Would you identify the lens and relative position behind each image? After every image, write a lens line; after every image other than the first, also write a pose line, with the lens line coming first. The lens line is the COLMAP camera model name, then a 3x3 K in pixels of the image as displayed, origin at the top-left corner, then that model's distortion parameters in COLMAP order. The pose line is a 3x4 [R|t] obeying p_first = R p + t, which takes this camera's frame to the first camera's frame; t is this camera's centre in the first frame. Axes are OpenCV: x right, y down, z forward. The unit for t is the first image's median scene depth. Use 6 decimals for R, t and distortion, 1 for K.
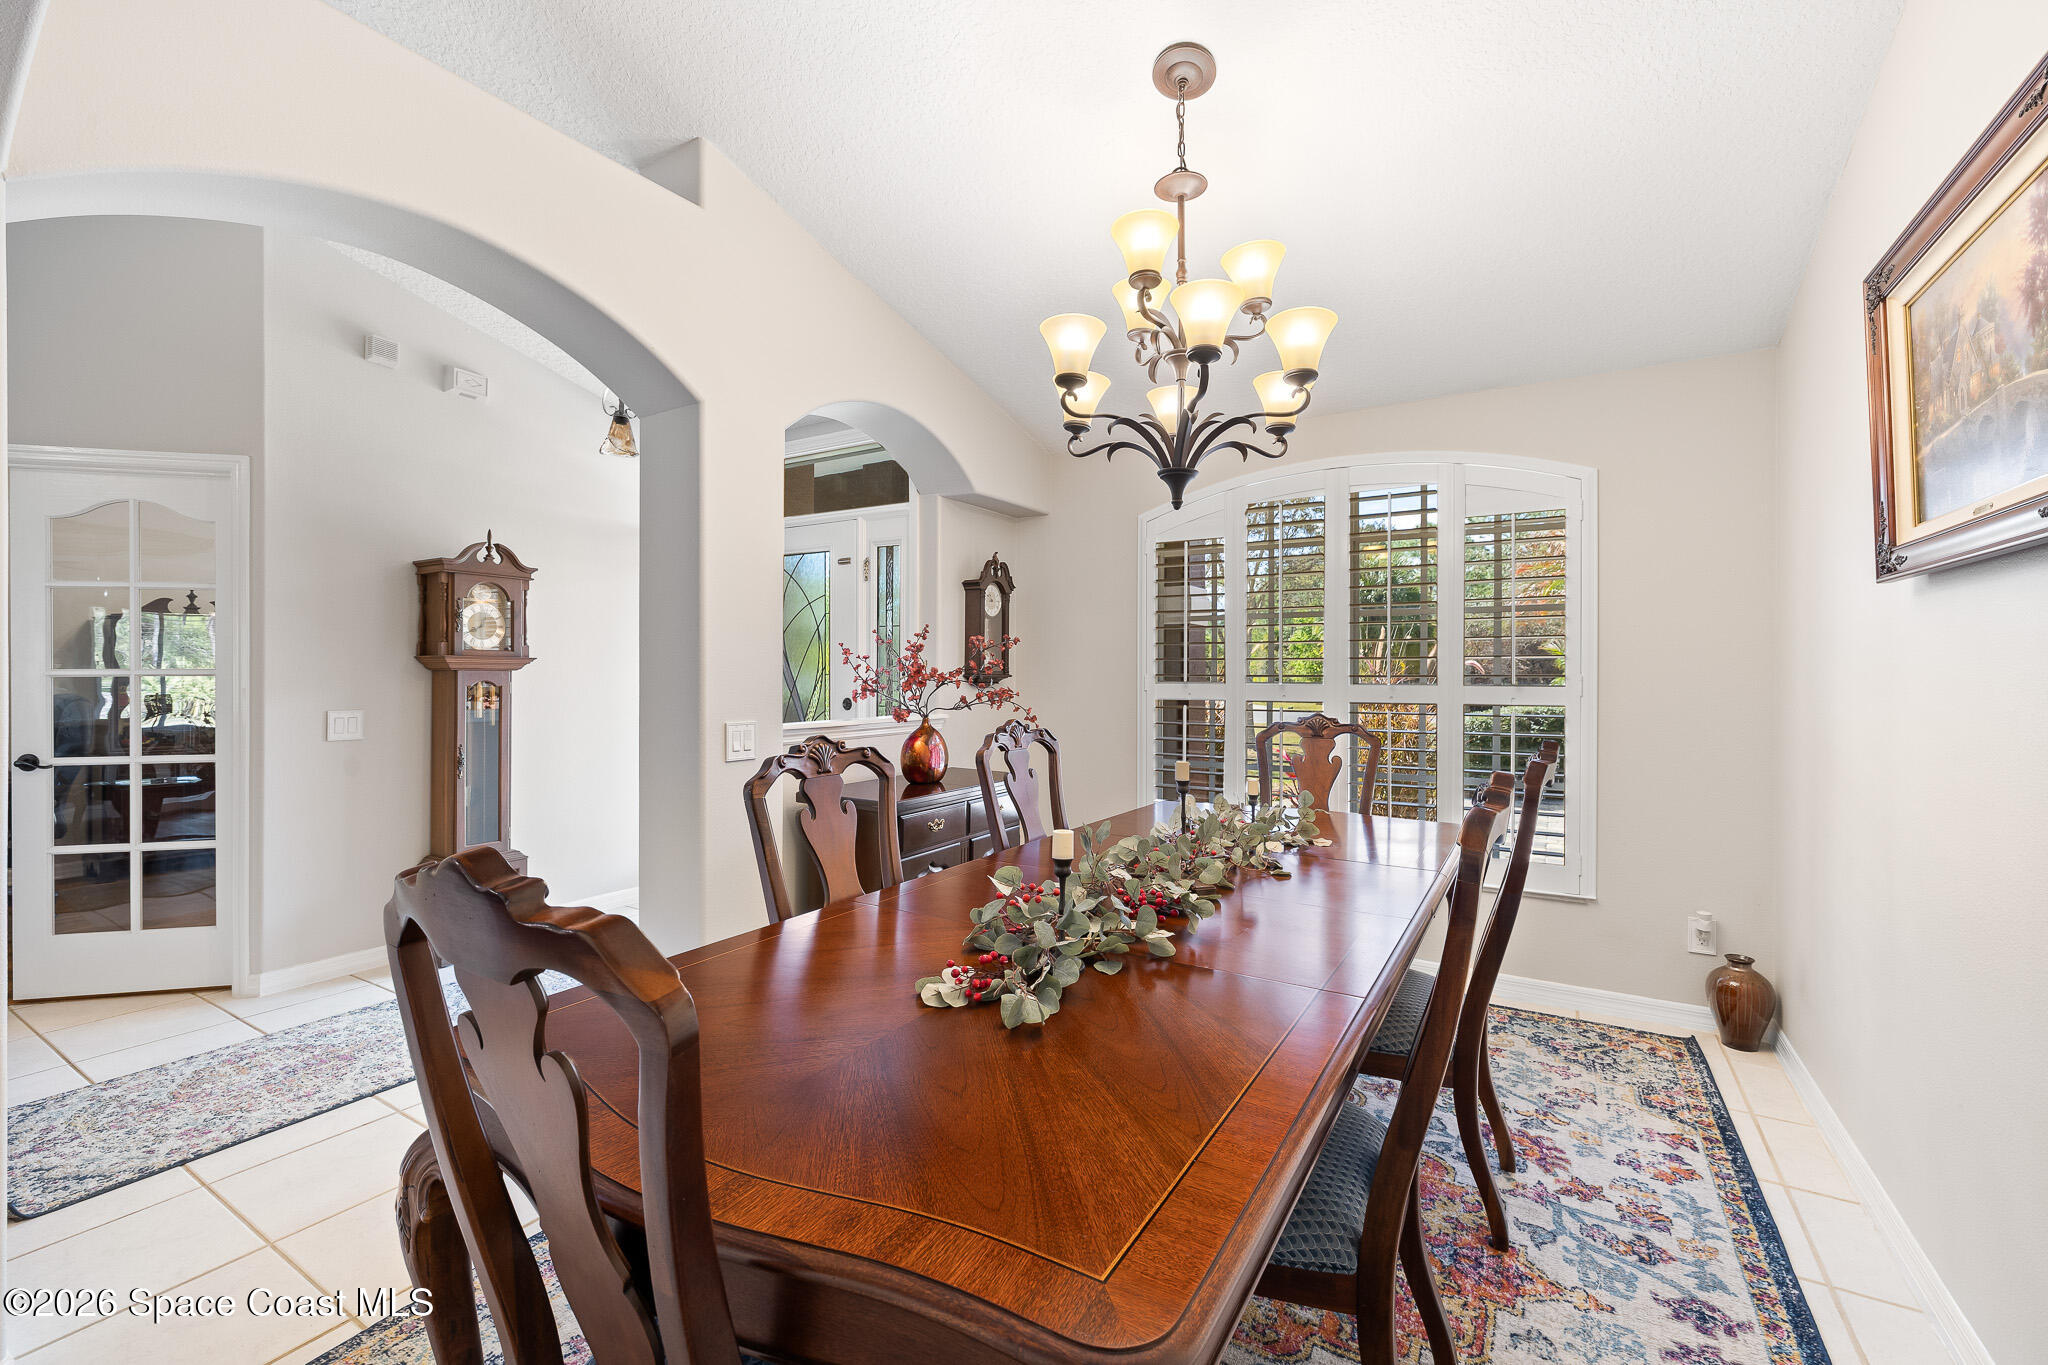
lens RADIAL K [[862.5, 0, 1024.1], [0, 862.5, 699.2], [0, 0, 1]] dist [0.000062, 0.000106]
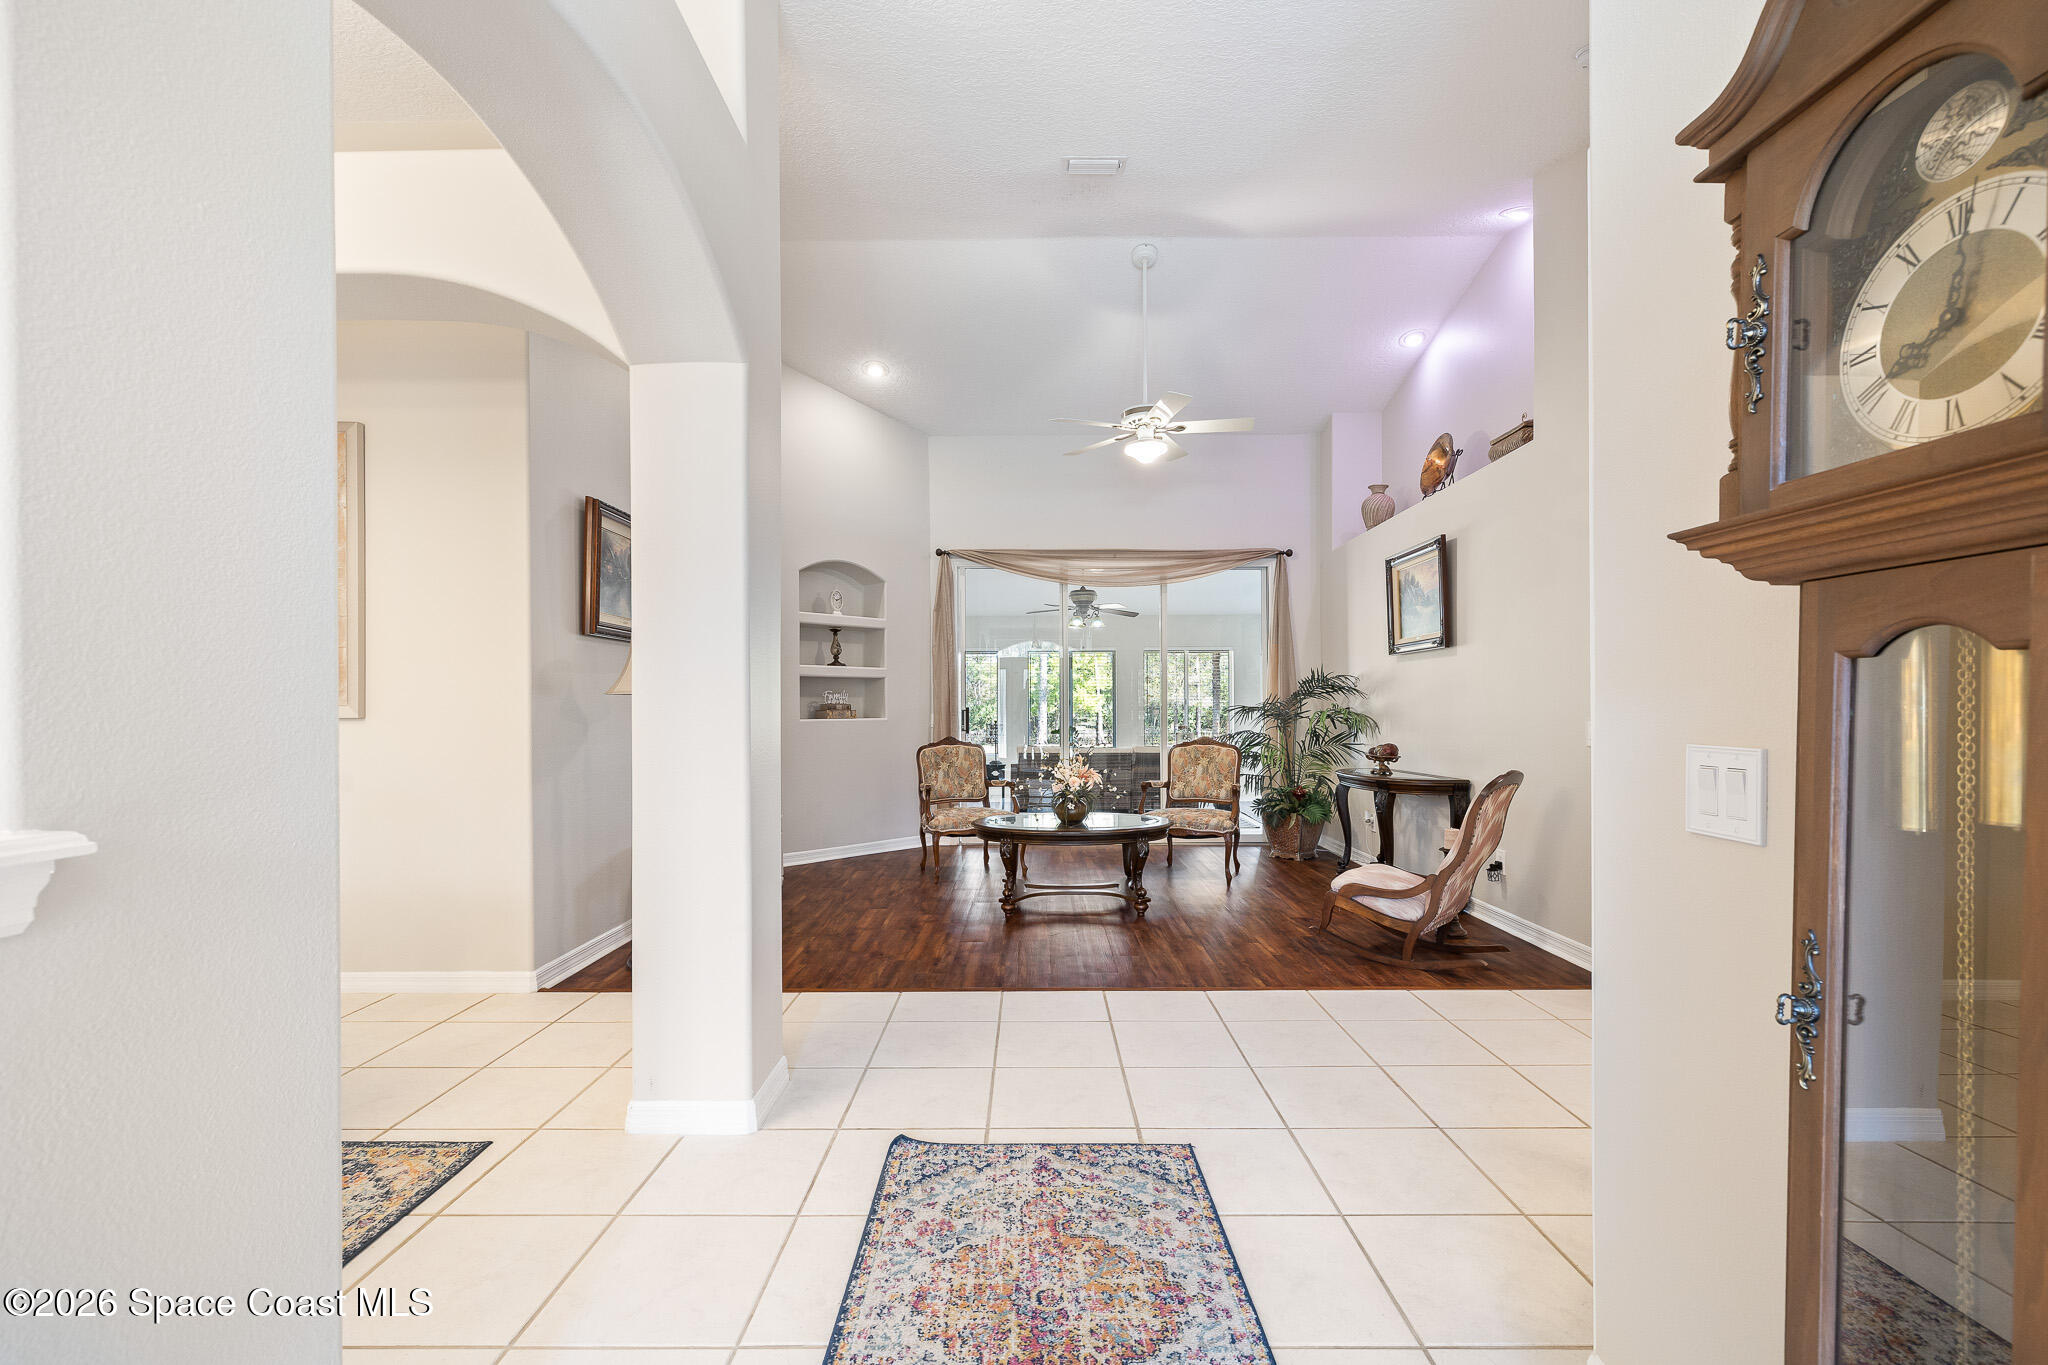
lens RADIAL K [[862.5, 0, 1024.1], [0, 862.5, 699.2], [0, 0, 1]] dist [0.000062, 0.000106]
pose [[-0.858185, 0.005250, -0.513313, -0.581235], [0.000406, 0.999954, 0.009549, -0.012371], [0.513340, 0.007987, -0.858148, 1.663181]]
